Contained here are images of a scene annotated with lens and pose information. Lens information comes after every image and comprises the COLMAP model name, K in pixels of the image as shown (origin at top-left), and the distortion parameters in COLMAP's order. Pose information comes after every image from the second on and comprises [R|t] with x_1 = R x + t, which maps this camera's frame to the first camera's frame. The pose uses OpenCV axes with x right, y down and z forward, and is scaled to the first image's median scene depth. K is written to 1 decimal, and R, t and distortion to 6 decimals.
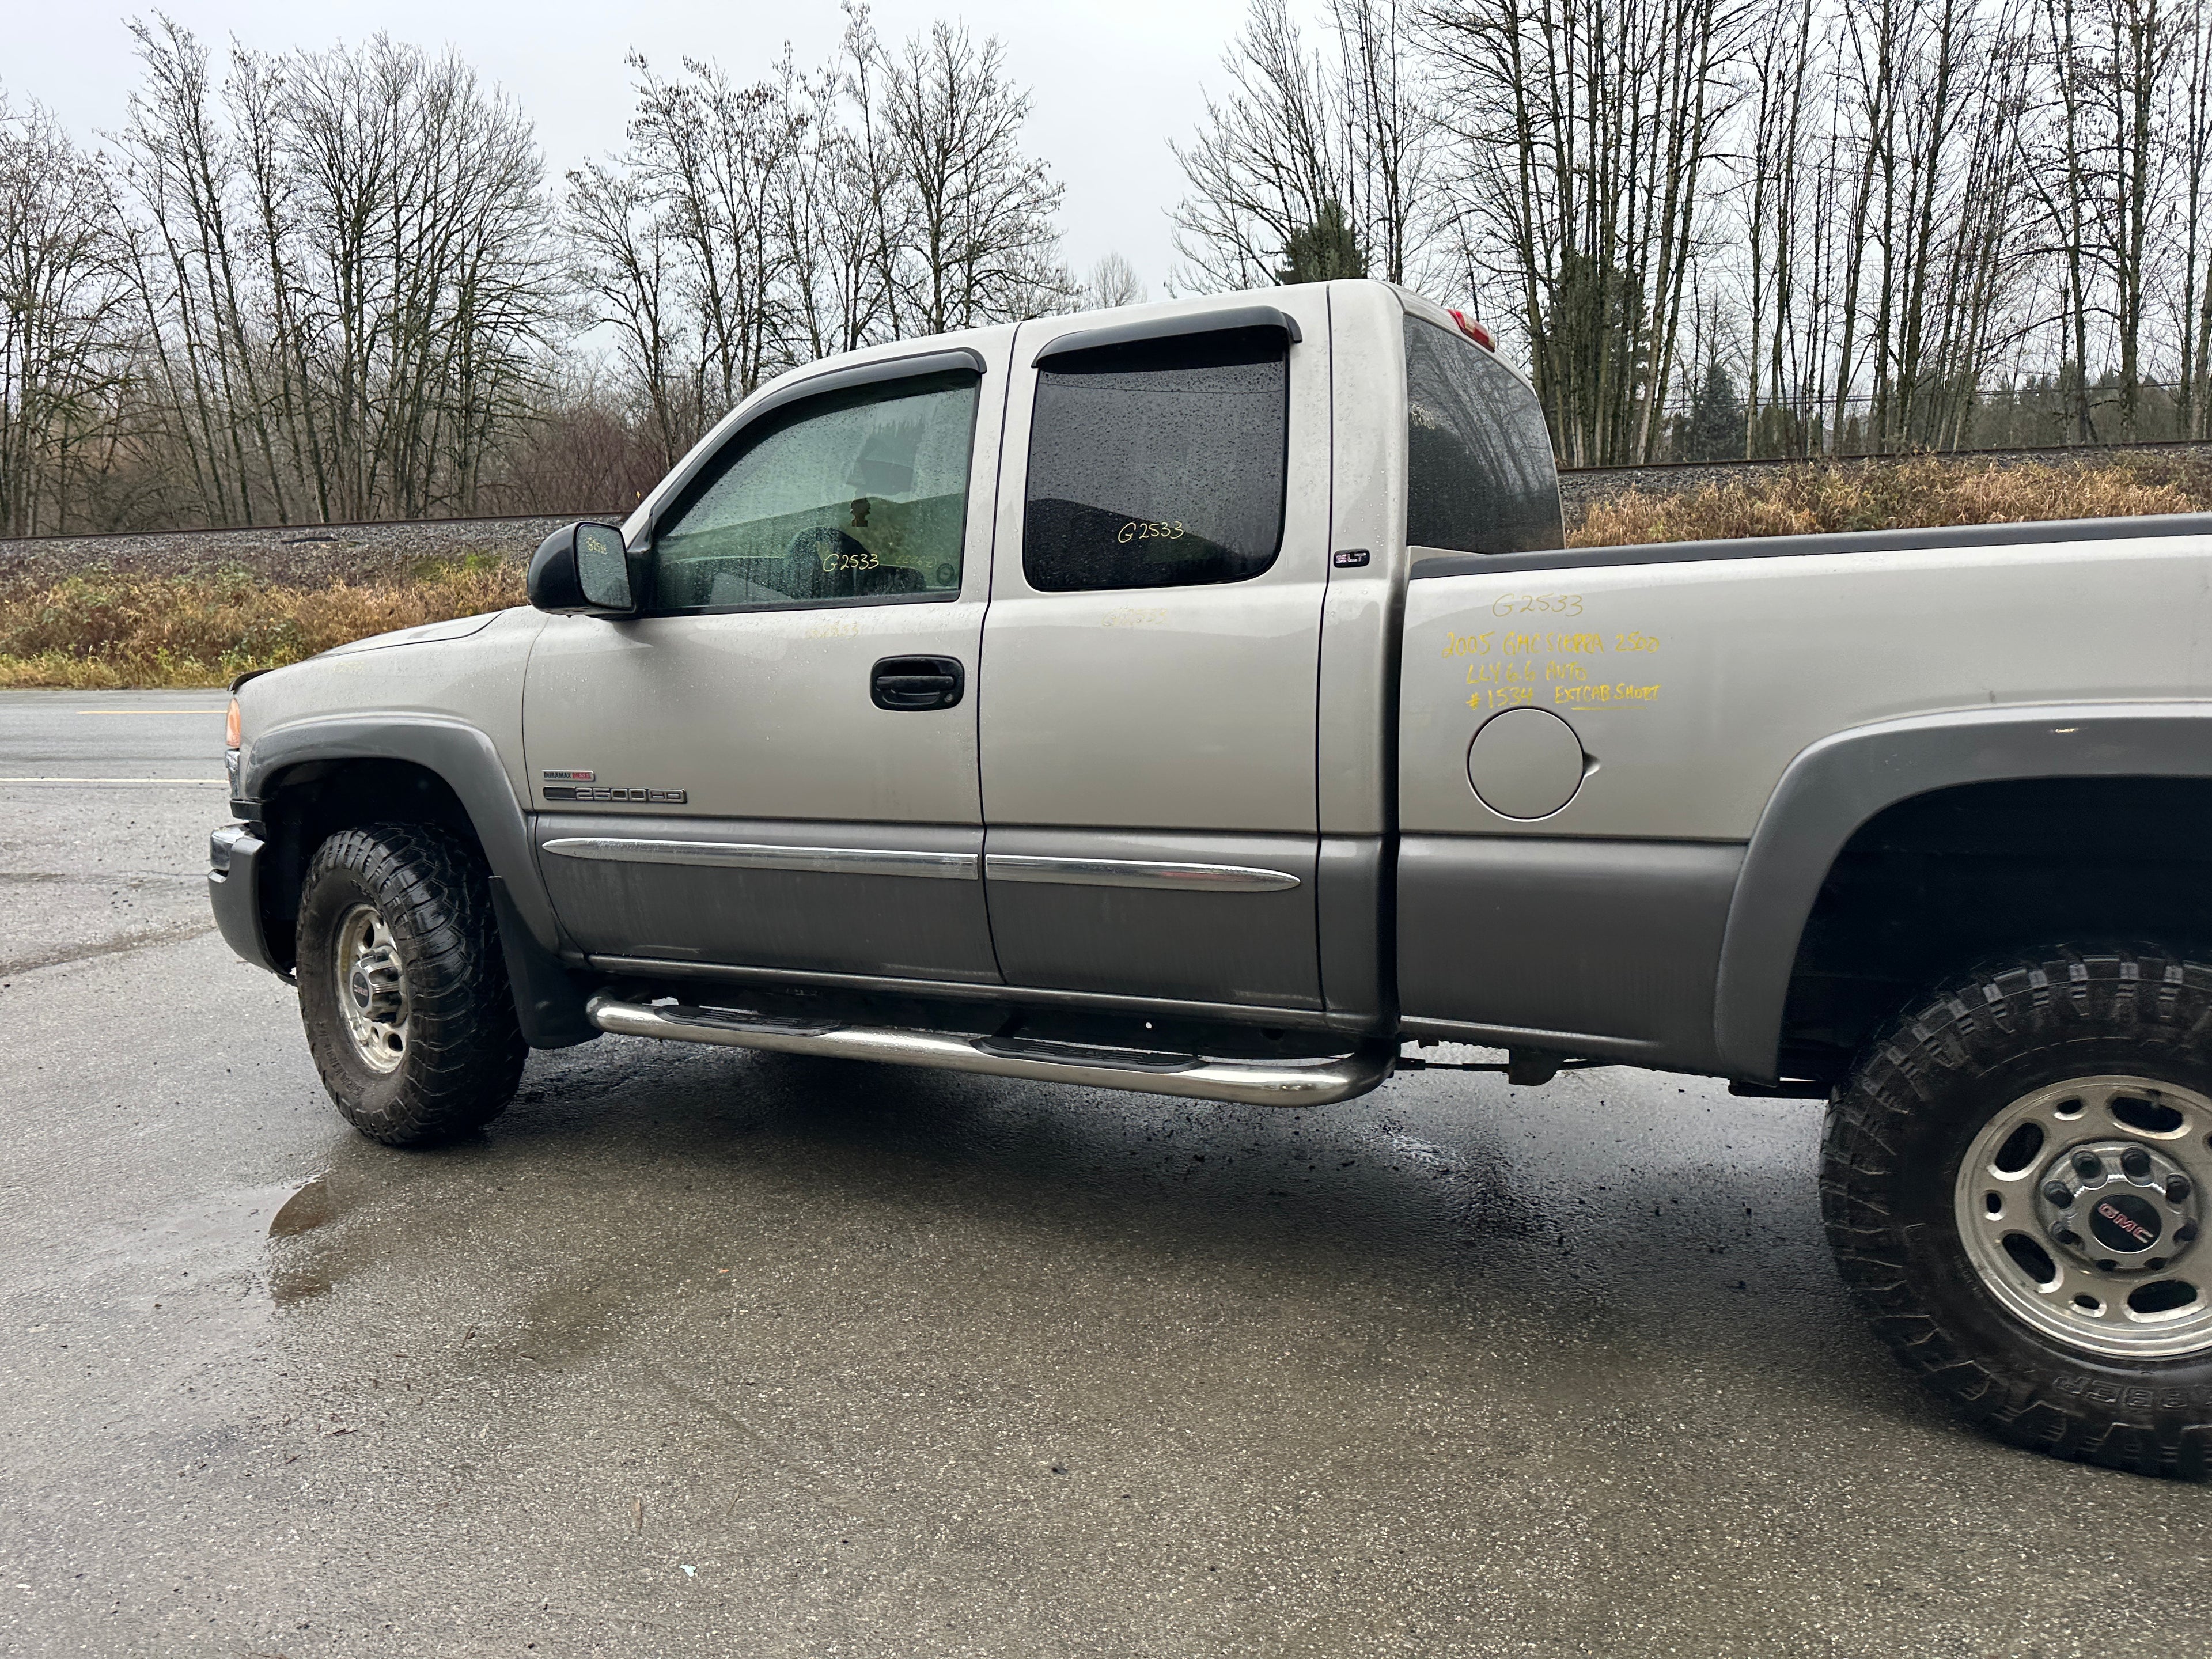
lens RADIAL K [[1584.9, 0, 1104.2], [0, 1584.9, 828.6], [0, 0, 1]] dist [0.013537, -0.006748]
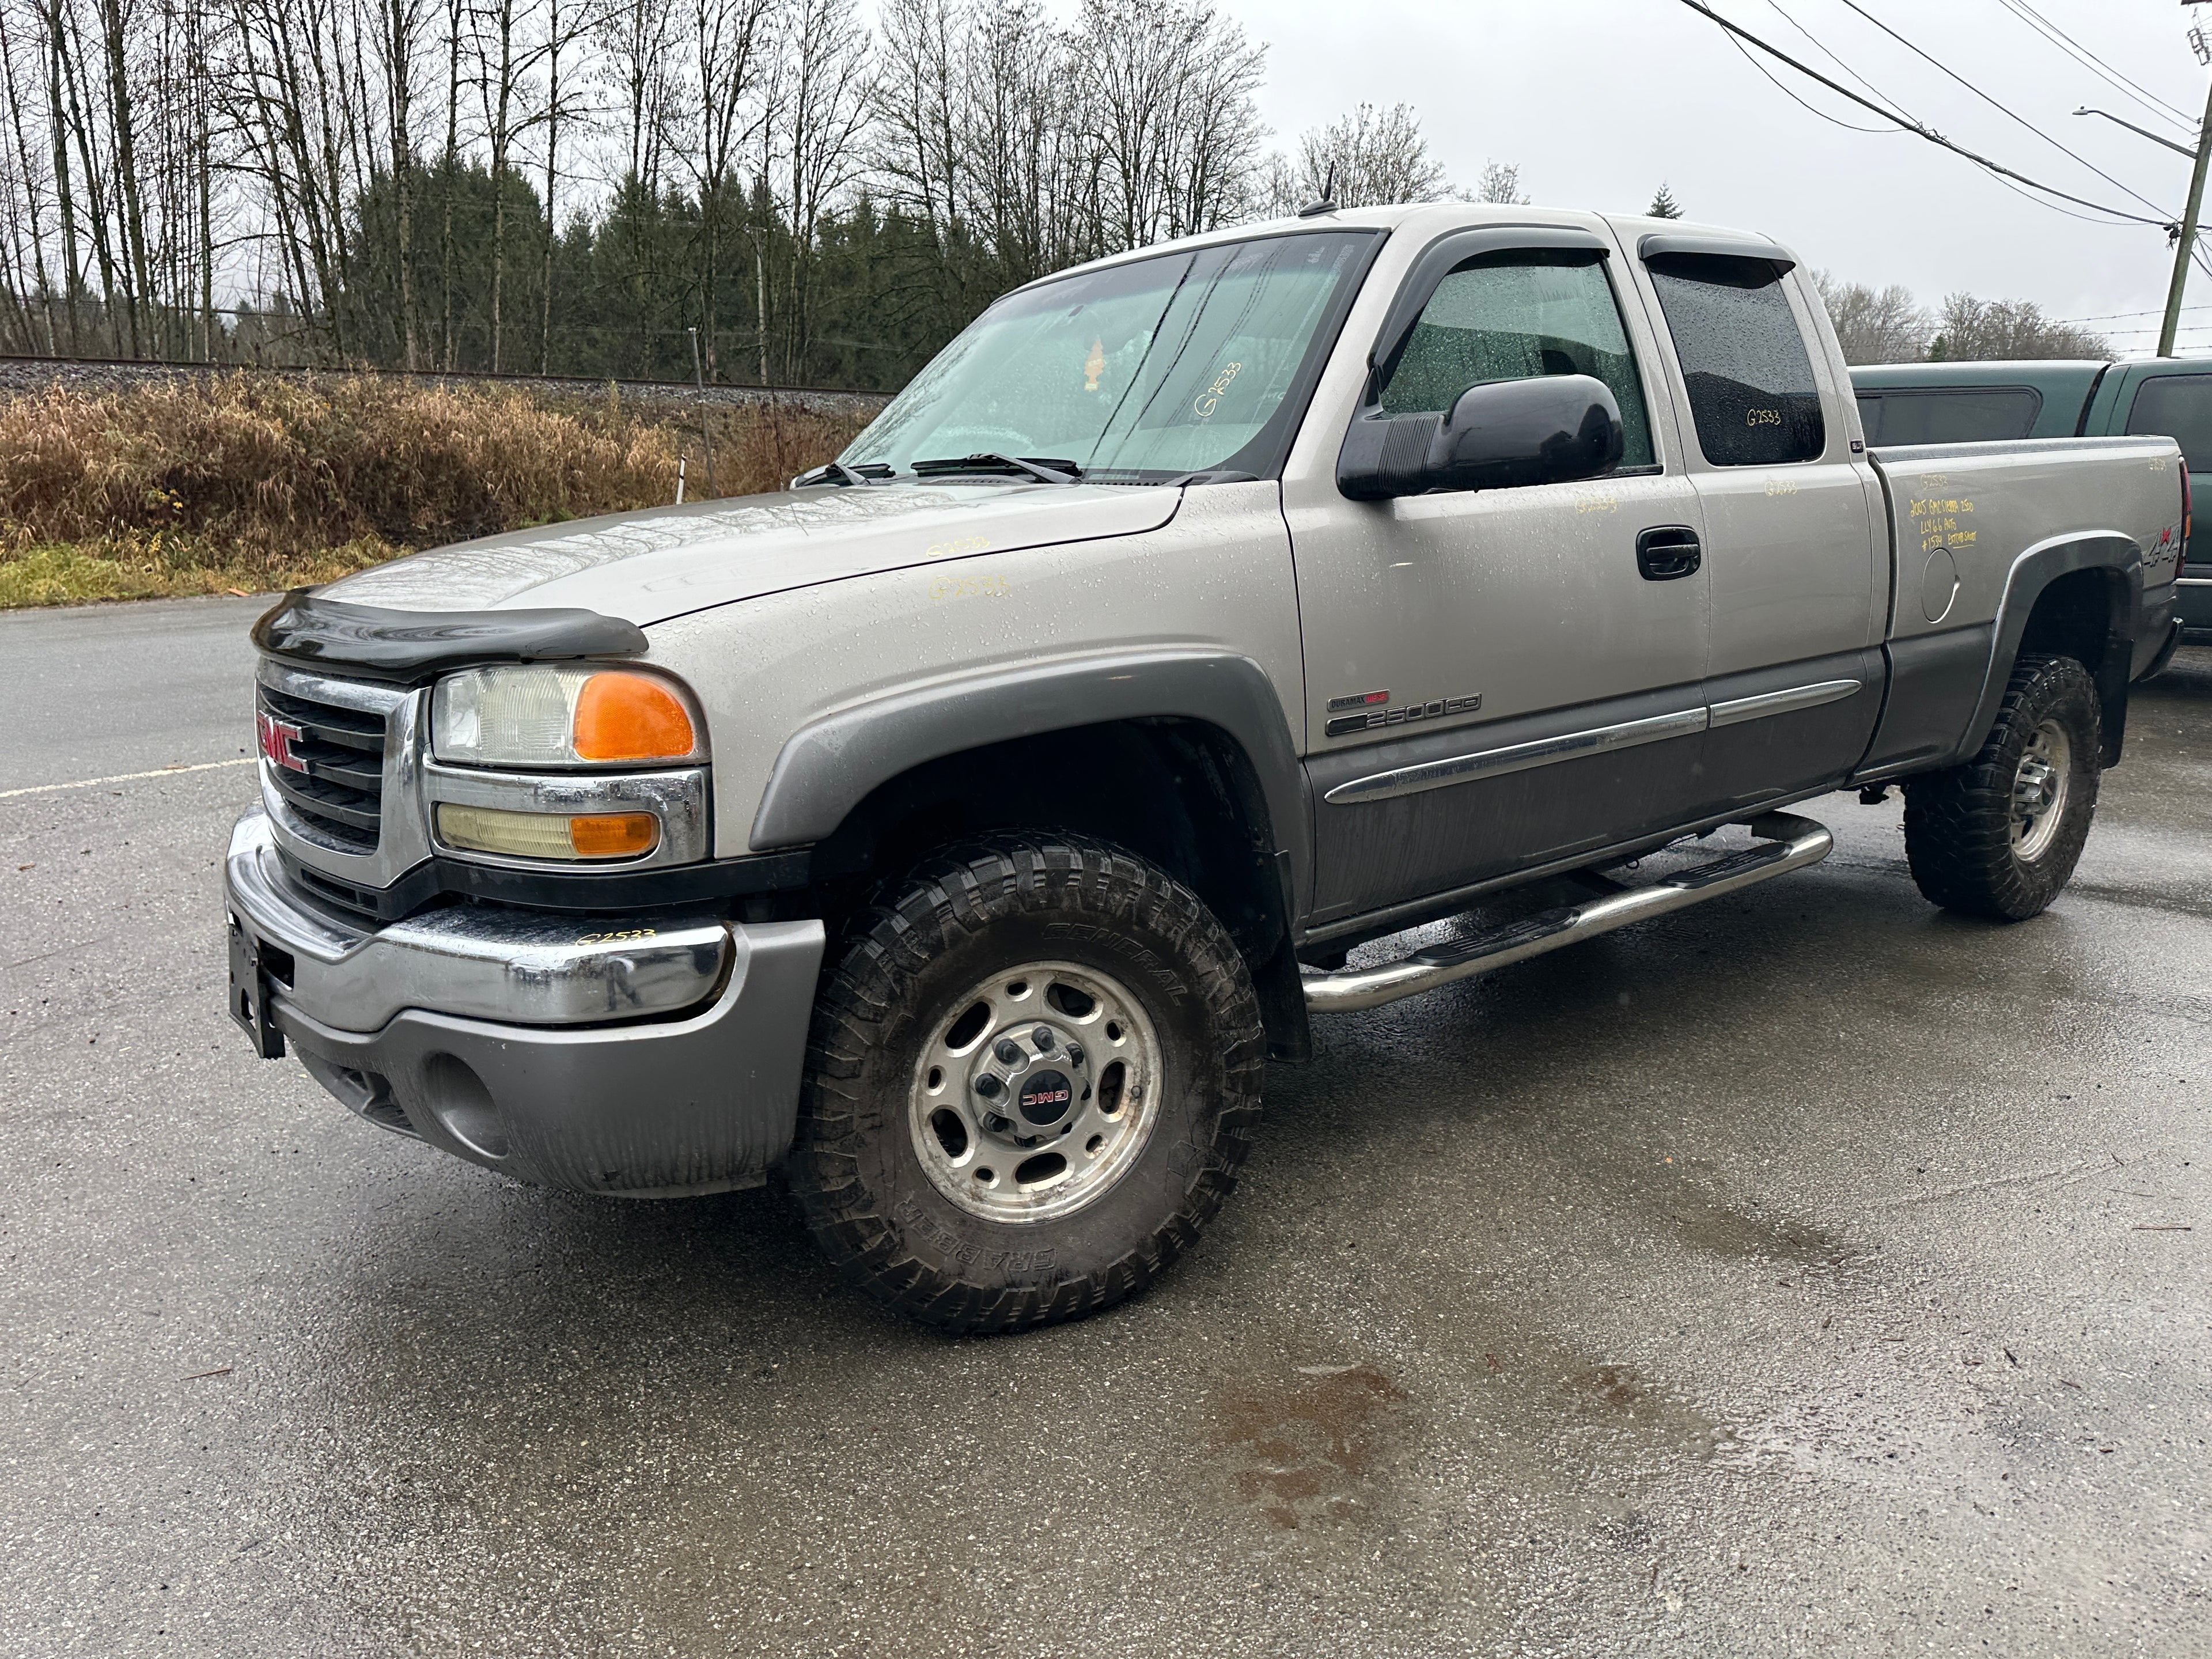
lens RADIAL K [[1566.0, 0, 1101.8], [0, 1566.0, 817.9], [0, 0, 1]] dist [0.037682, -0.033789]
pose [[0.435191, -0.174992, 0.883168, -0.114780], [0.137981, 0.982305, 0.126643, -0.009710], [-0.889702, 0.066747, 0.451636, 0.081847]]
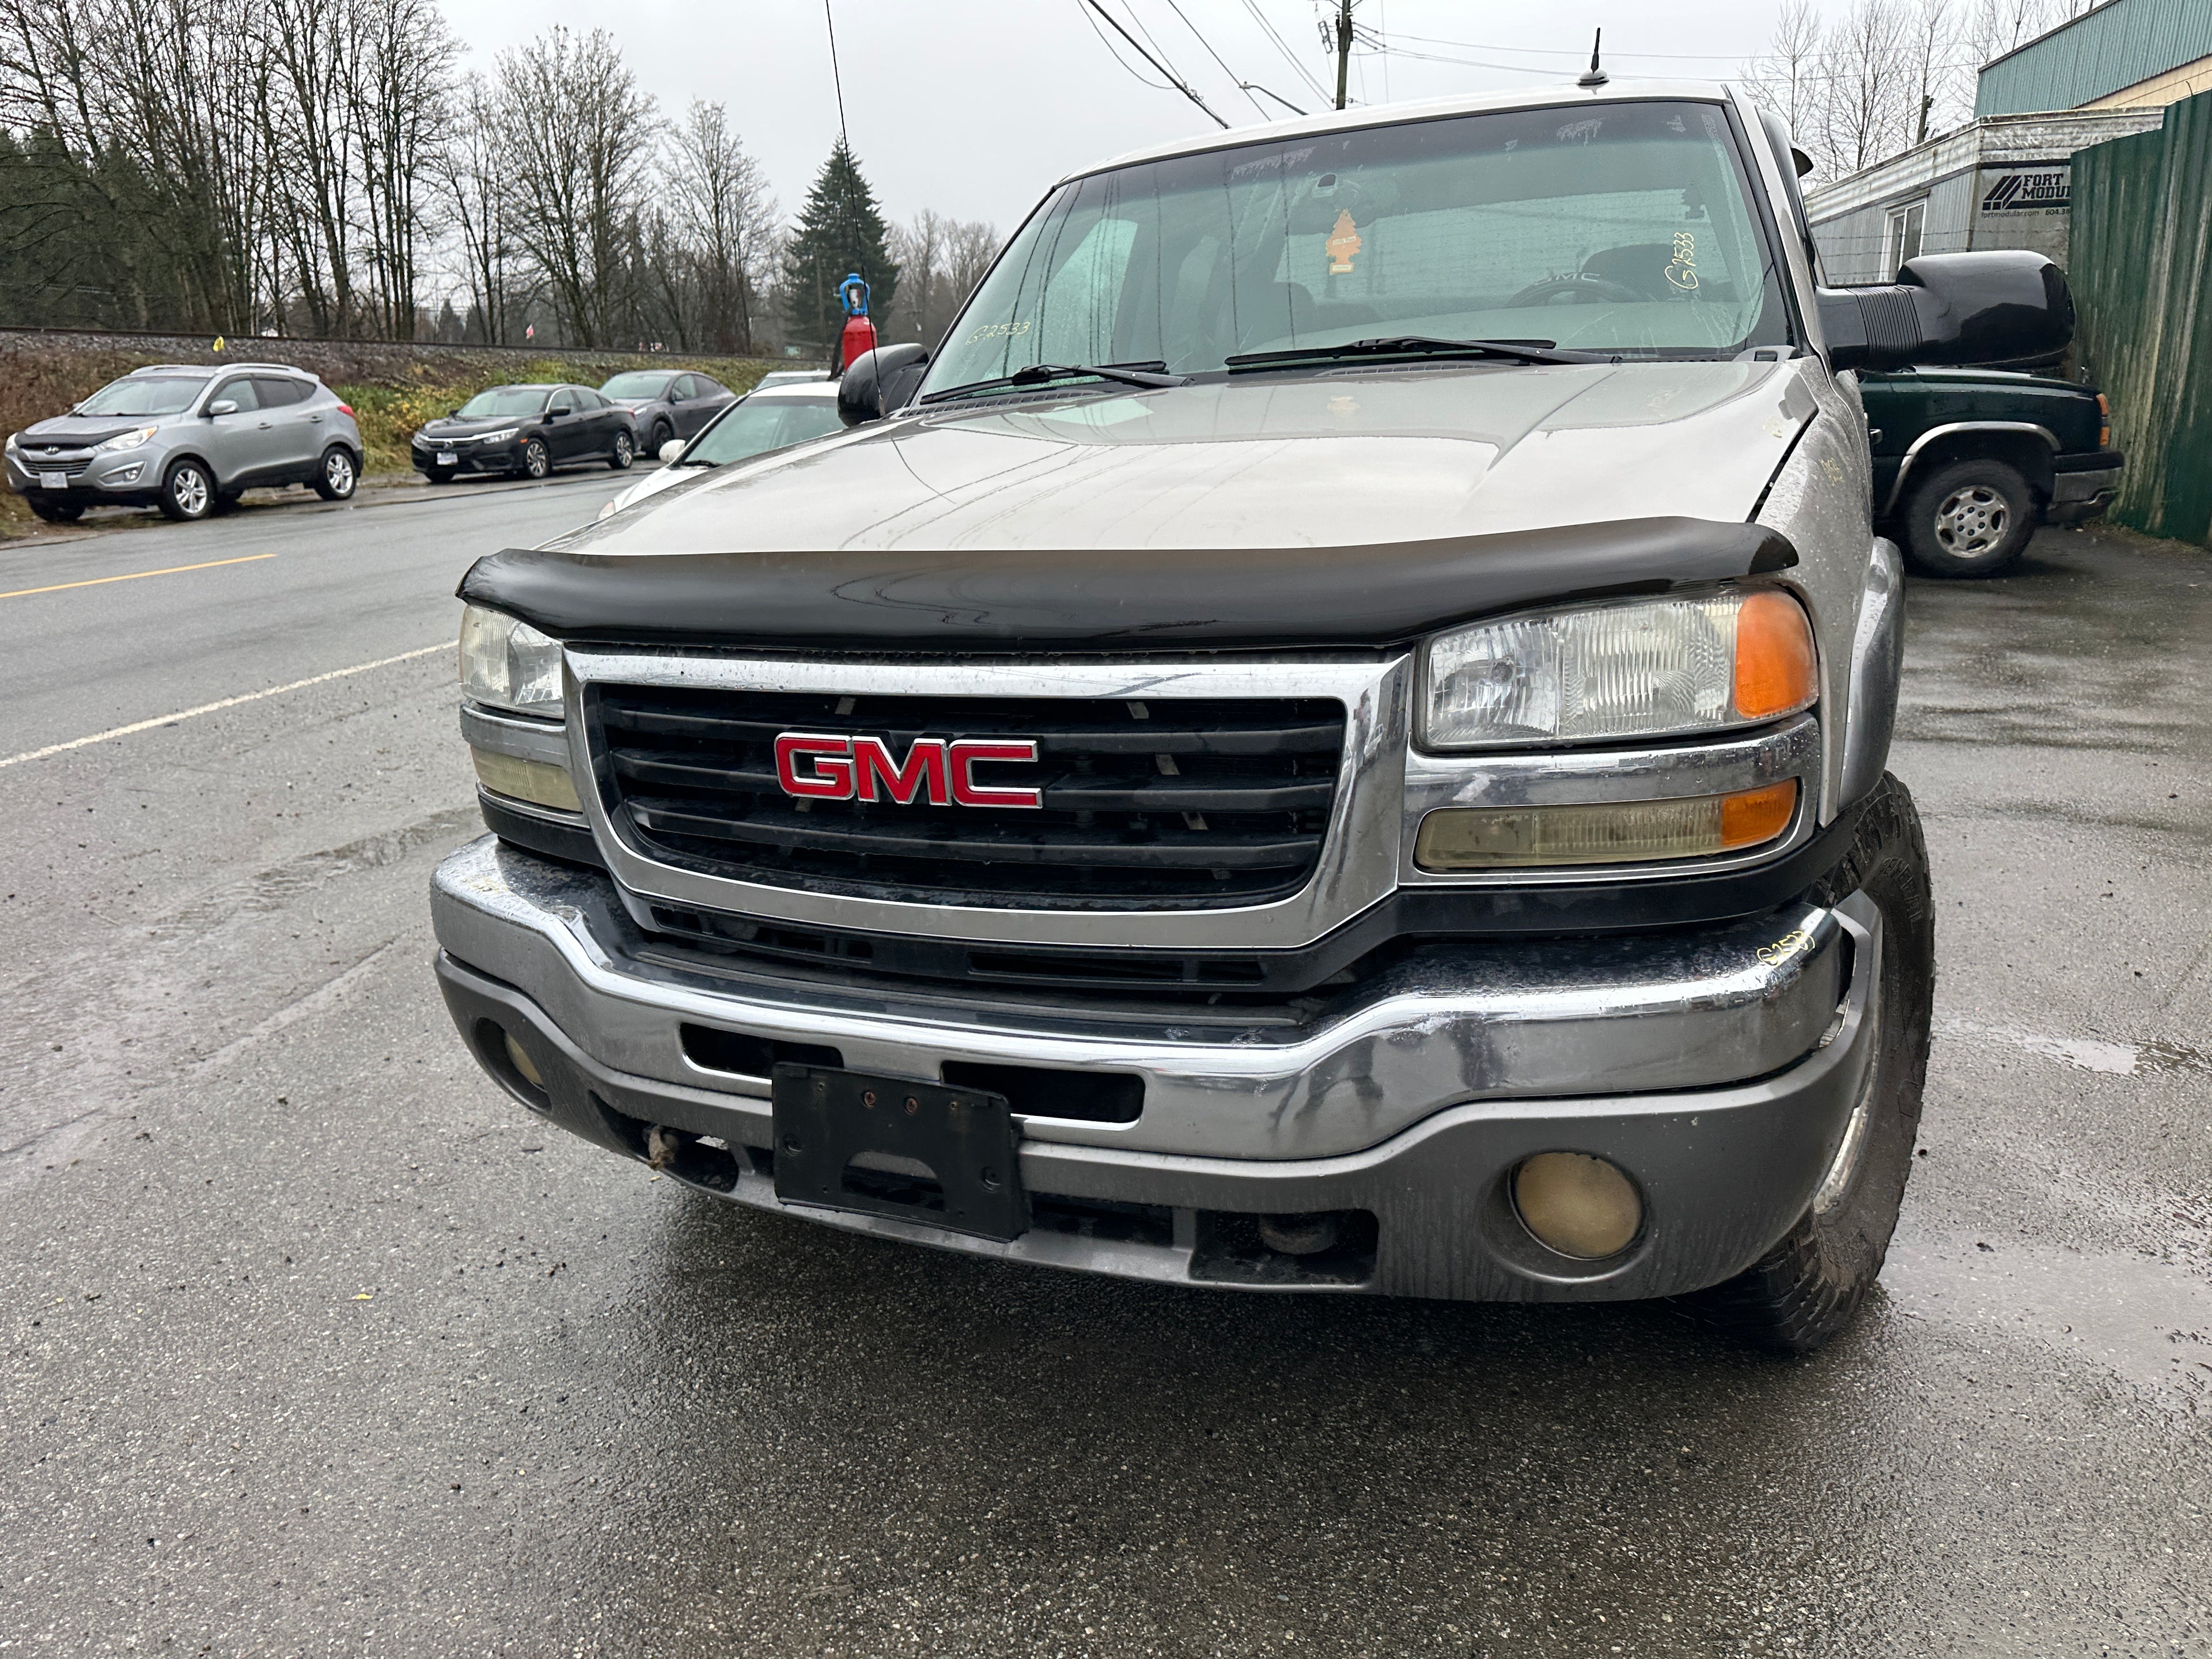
lens RADIAL K [[1564.7, 0, 1106.2], [0, 1564.7, 803.5], [0, 0, 1]] dist [0.060329, -0.080625]
pose [[-0.030308, -0.225004, 0.973886, -0.113168], [0.189542, 0.955362, 0.226623, -0.018784], [-0.981405, 0.191461, 0.013693, 0.147967]]
